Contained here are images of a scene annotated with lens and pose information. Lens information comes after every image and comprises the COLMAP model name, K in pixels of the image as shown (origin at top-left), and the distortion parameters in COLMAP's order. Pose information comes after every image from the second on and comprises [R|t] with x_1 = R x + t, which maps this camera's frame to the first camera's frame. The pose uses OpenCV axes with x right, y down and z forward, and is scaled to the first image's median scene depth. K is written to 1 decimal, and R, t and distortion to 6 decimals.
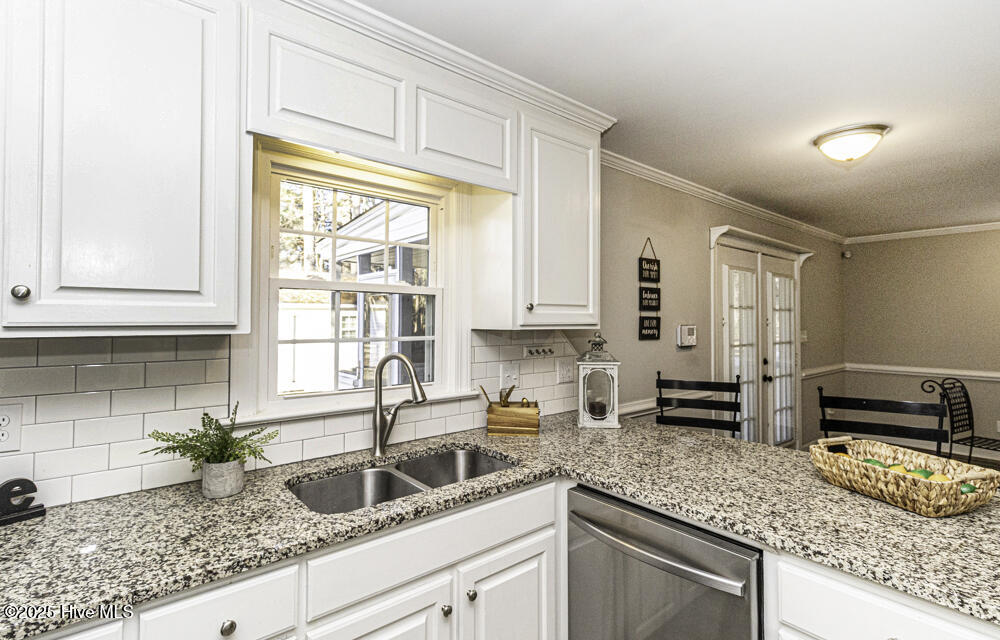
lens RADIAL K [[474.9, 0, 507.3], [0, 474.9, 316.1], [0, 0, 1]] dist [0.005481, -0.001060]
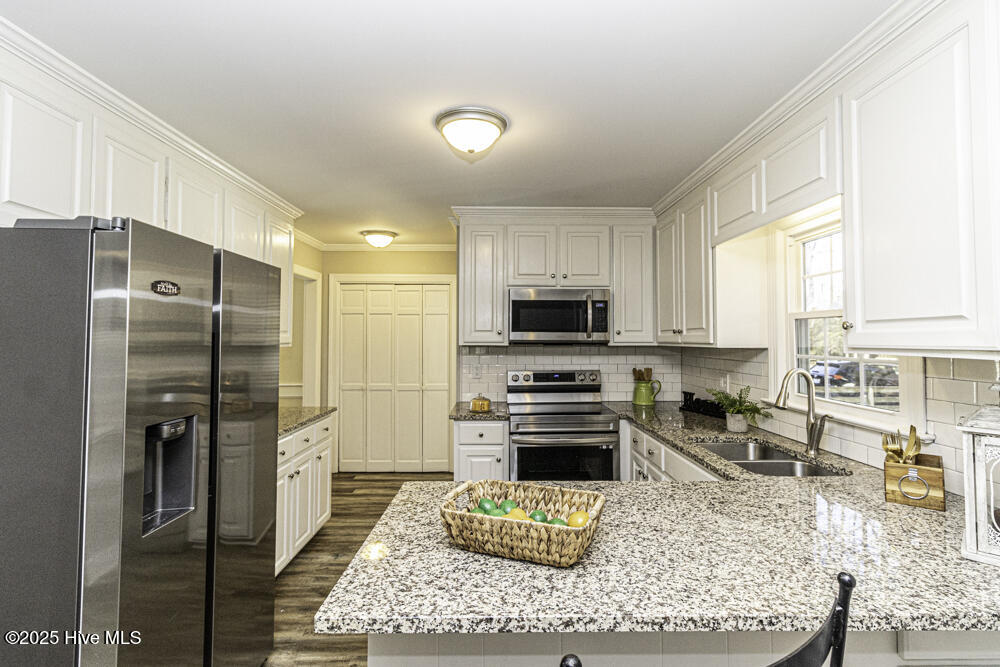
lens RADIAL K [[481.4, 0, 498.5], [0, 481.4, 323.2], [0, 0, 1]] dist [0.002431, -0.000386]
pose [[-0.645560, -0.026839, -0.763238, 1.854692], [0.003657, 0.999262, -0.038233, 0.012673], [0.763701, -0.027473, -0.644985, 1.873030]]
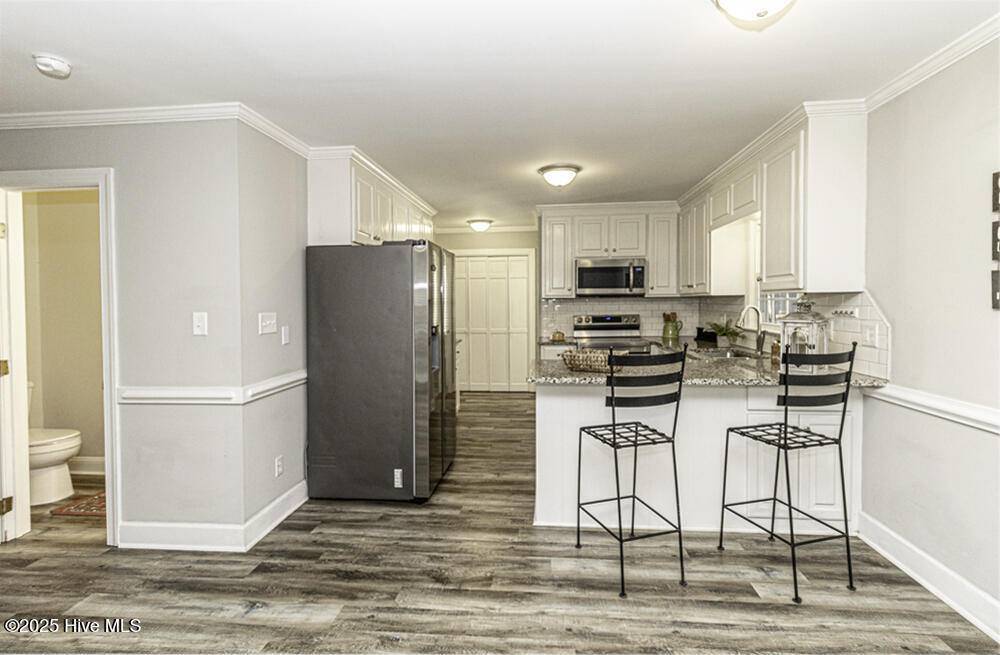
lens RADIAL K [[474.9, 0, 483.6], [0, 474.9, 317.6], [0, 0, 1]] dist [0.005481, -0.001060]
pose [[-0.743954, 0.027980, -0.667644, 3.196127], [0.014201, 0.999559, 0.026066, 0.098868], [0.668079, 0.009911, -0.744024, 2.757409]]
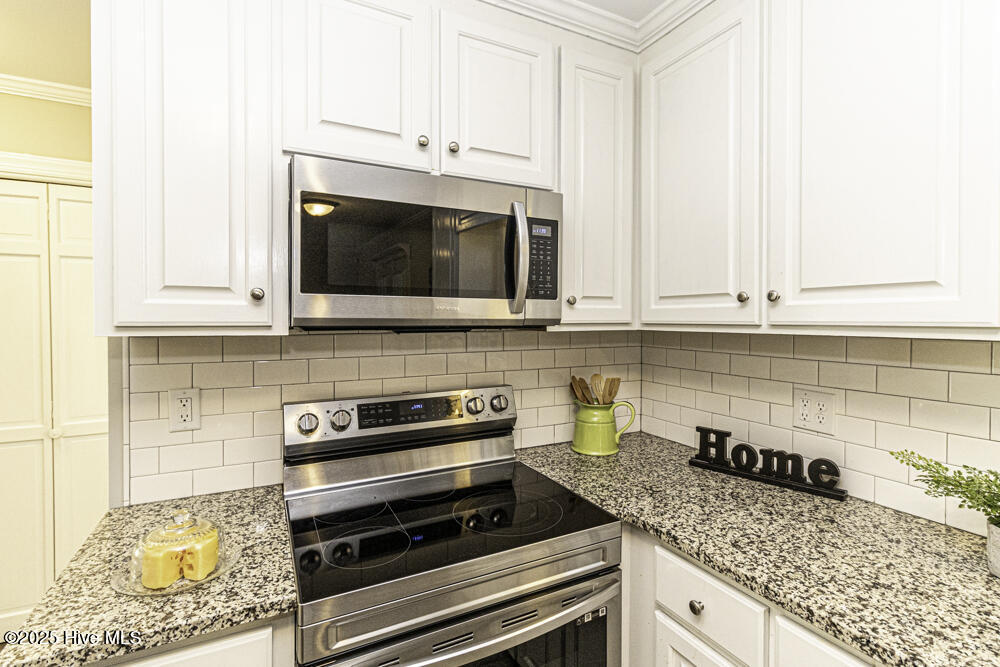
lens RADIAL K [[481.4, 0, 498.7], [0, 481.4, 322.7], [0, 0, 1]] dist [0.002431, -0.000386]
pose [[-0.231214, 0.014809, -0.972790, 0.273397], [0.006990, 0.999884, 0.013560, -0.003202], [0.972878, -0.003665, -0.231290, 0.536432]]
